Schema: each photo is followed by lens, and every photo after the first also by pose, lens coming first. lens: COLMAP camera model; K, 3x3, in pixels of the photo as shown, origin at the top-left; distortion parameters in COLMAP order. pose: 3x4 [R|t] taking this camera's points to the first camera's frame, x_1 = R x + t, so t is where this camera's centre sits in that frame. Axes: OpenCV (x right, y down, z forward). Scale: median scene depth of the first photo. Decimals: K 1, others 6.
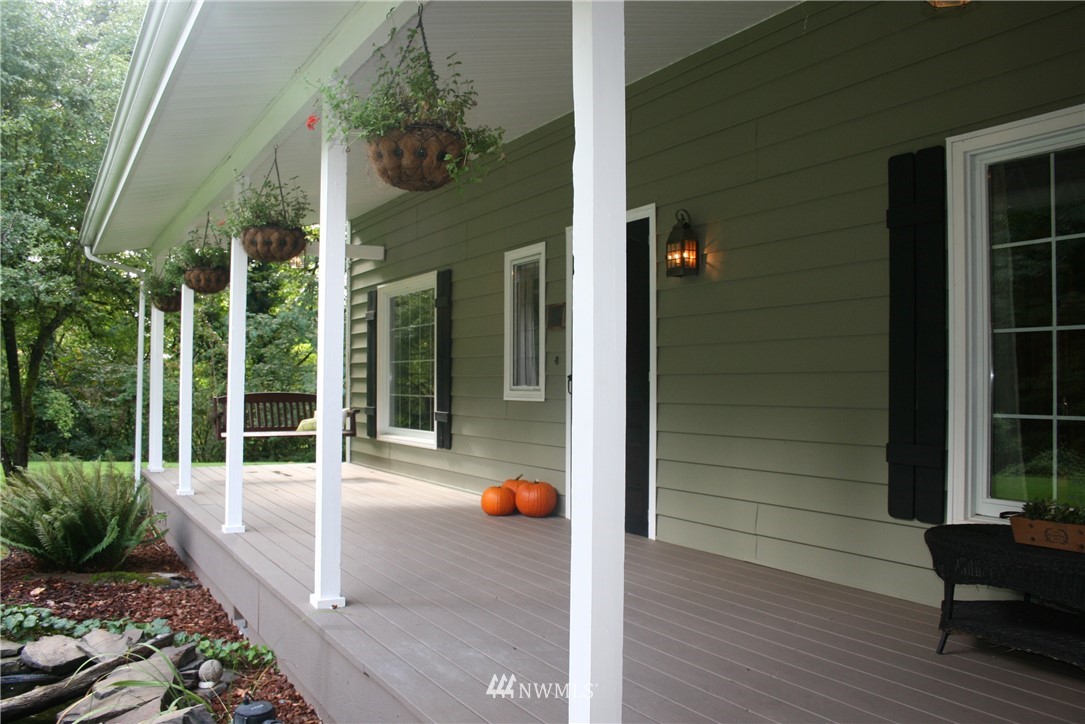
lens RADIAL K [[908.0, 0, 541.2], [0, 908.0, 366.3], [0, 0, 1]] dist [-0.148608, 0.121259]
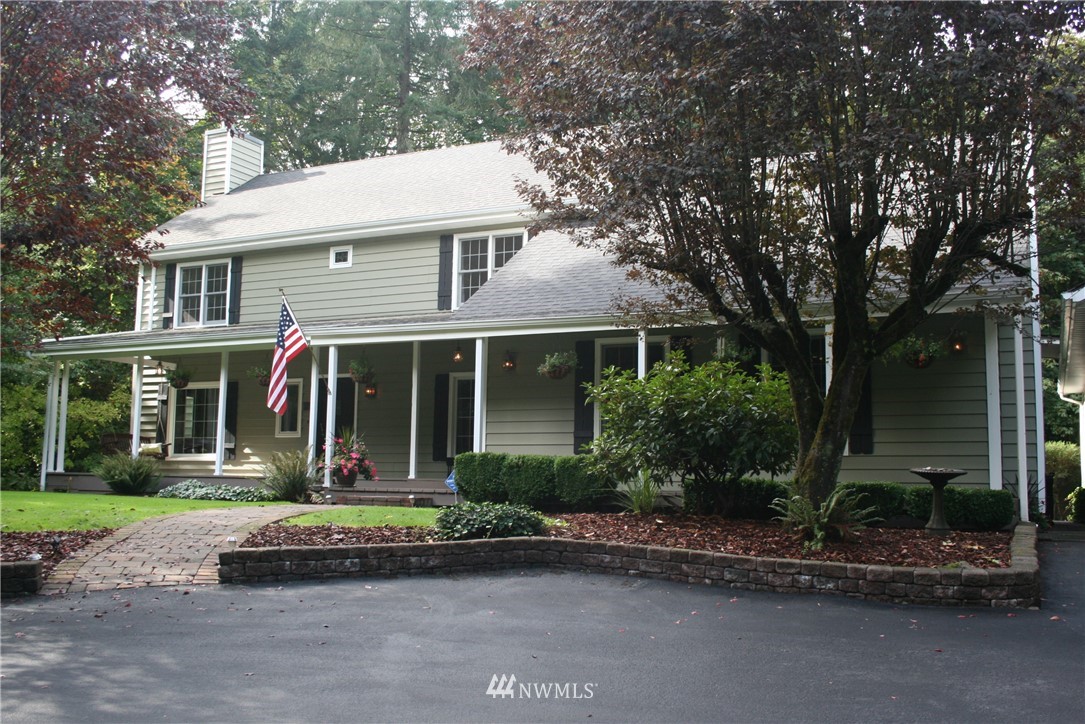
lens RADIAL K [[1045.7, 0, 548.3], [0, 1045.7, 358.1], [0, 0, 1]] dist [-0.045041, 0.000000]
pose [[0.821428, 0.080646, 0.564582, -1.137201], [-0.025654, 0.994174, -0.104686, 0.109756], [-0.569736, 0.071508, 0.818711, -1.939145]]
